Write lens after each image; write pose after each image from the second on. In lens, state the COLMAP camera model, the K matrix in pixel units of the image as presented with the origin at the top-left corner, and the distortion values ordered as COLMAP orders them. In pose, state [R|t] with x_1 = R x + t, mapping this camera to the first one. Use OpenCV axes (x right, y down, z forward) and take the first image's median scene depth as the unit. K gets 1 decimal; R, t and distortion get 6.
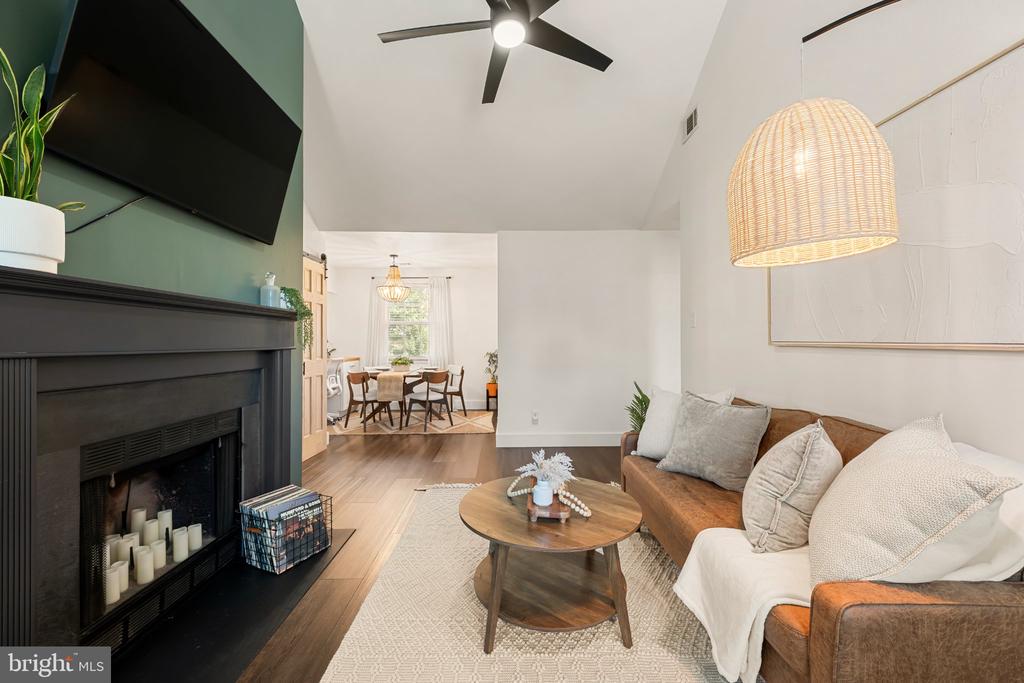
lens RADIAL K [[413.6, 0, 512.0], [0, 413.6, 341.5], [0, 0, 1]] dist [-0.001048, 0.000157]
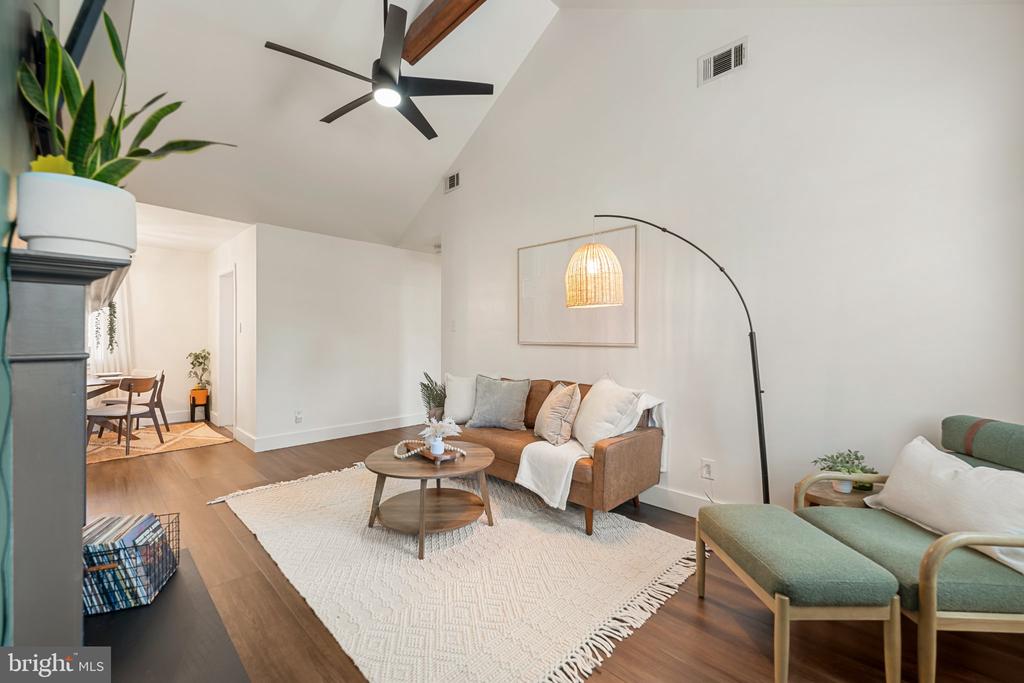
lens RADIAL K [[415.5, 0, 514.7], [0, 415.5, 343.8], [0, 0, 1]] dist [-0.008636, -0.000185]
pose [[0.697746, -0.000878, 0.716345, -0.299569], [-0.005078, 0.999968, 0.006172, -0.000796], [-0.716328, -0.007944, 0.697719, -0.078432]]
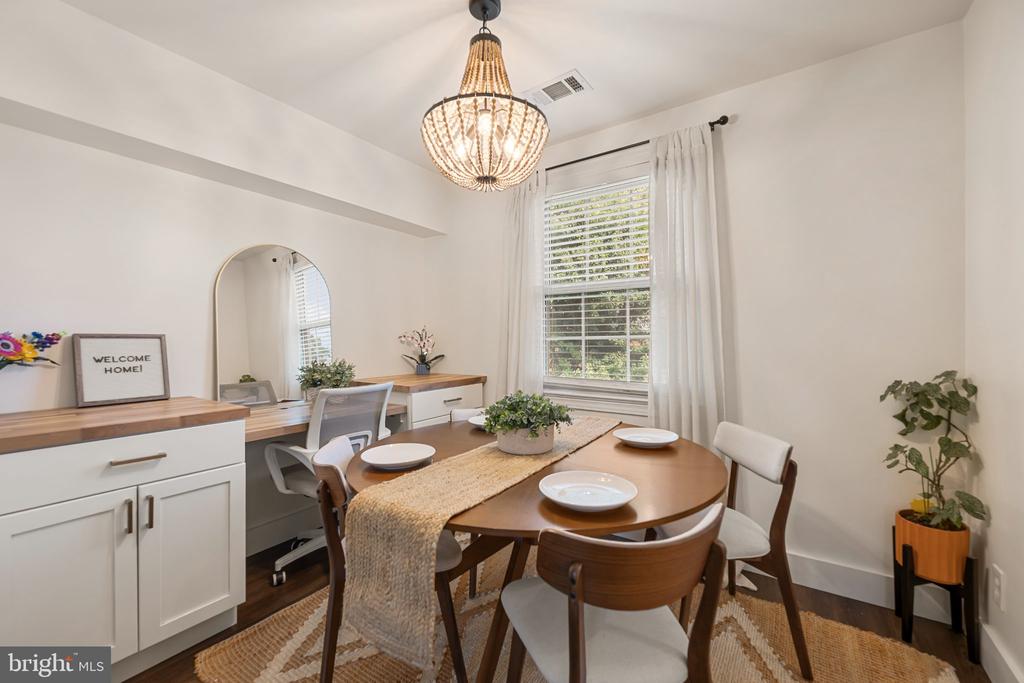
lens RADIAL K [[410.7, 0, 505.6], [0, 410.7, 342.7], [0, 0, 1]] dist [-0.003612, -0.000196]
pose [[0.817700, 0.001506, -0.575642, -0.162031], [0.001234, 0.999990, 0.004369, 0.003274], [0.575643, -0.004283, 0.817690, 0.999654]]
